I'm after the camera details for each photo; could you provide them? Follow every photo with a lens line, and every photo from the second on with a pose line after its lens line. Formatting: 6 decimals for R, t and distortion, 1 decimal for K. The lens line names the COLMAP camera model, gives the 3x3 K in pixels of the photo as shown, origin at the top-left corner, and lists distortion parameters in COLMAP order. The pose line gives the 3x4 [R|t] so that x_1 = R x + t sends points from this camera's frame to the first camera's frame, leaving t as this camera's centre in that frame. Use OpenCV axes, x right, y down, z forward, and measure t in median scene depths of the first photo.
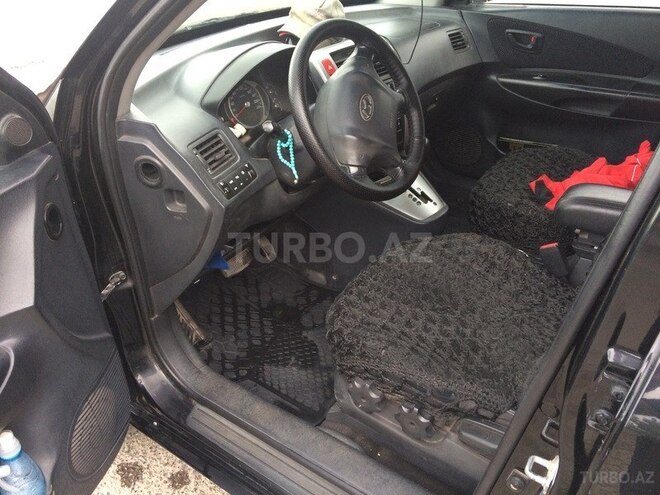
lens RADIAL K [[563.1, 0, 330.0], [0, 563.1, 247.5], [0, 0, 1]] dist [0.077806, -0.109934]
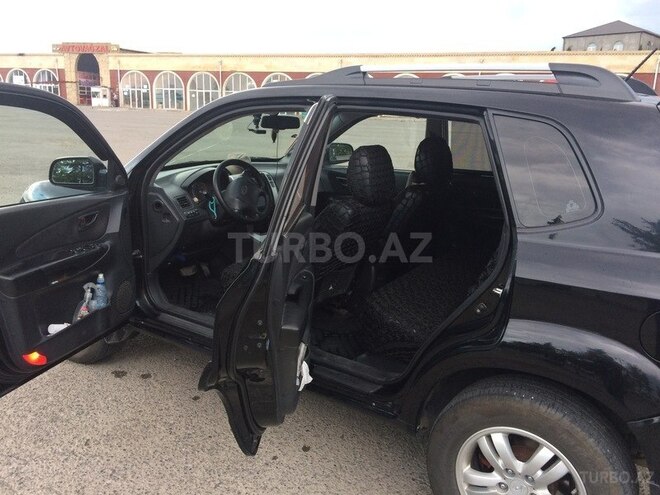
lens RADIAL K [[563.1, 0, 330.0], [0, 563.1, 247.5], [0, 0, 1]] dist [0.077806, -0.109934]
pose [[0.997780, 0.054165, 0.038734, 0.361267], [-0.040400, 0.954802, -0.294485, 0.736625], [-0.052934, 0.292267, 0.954871, -1.398171]]
